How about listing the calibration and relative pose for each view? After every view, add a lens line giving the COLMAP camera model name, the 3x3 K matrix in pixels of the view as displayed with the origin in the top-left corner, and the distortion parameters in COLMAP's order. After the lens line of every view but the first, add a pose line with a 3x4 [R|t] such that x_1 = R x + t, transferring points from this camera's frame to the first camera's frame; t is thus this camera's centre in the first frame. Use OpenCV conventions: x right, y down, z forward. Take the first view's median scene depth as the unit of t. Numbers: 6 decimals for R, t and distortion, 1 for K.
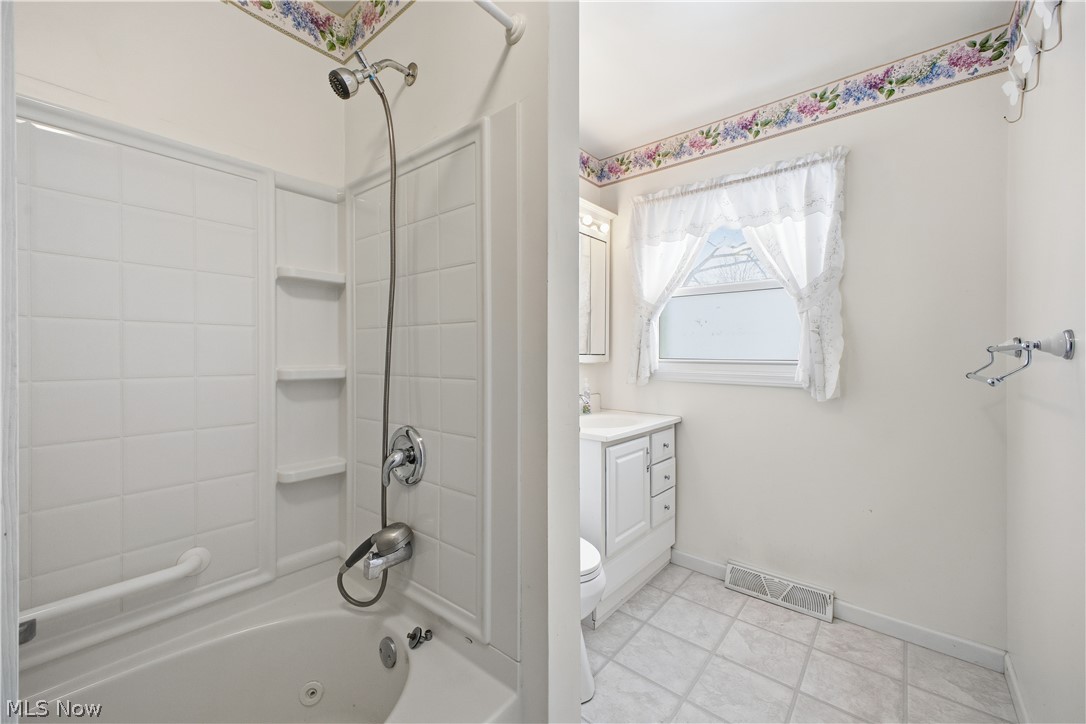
lens RADIAL K [[431.3, 0, 543.4], [0, 431.3, 358.9], [0, 0, 1]] dist [0.014982, -0.003109]
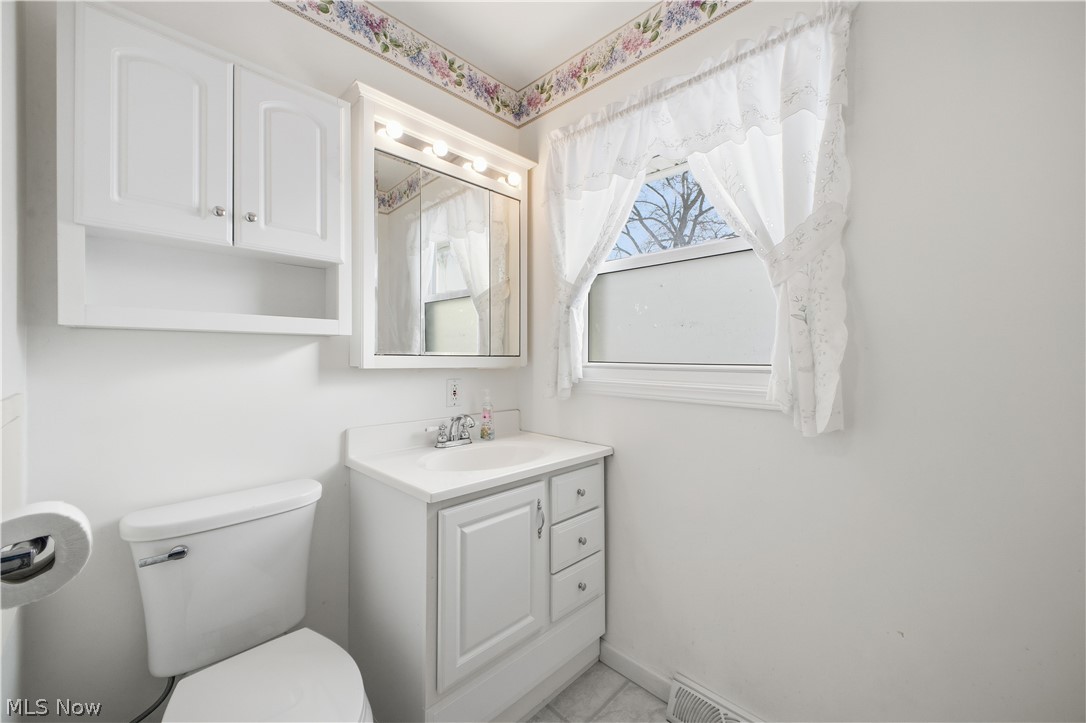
lens RADIAL K [[431.3, 0, 543.6], [0, 431.3, 358.5], [0, 0, 1]] dist [0.014982, -0.003109]
pose [[0.997299, -0.001899, -0.073419, 0.281504], [0.001449, 0.999980, -0.006181, -0.002632], [0.073429, 0.006058, 0.997282, 0.337879]]
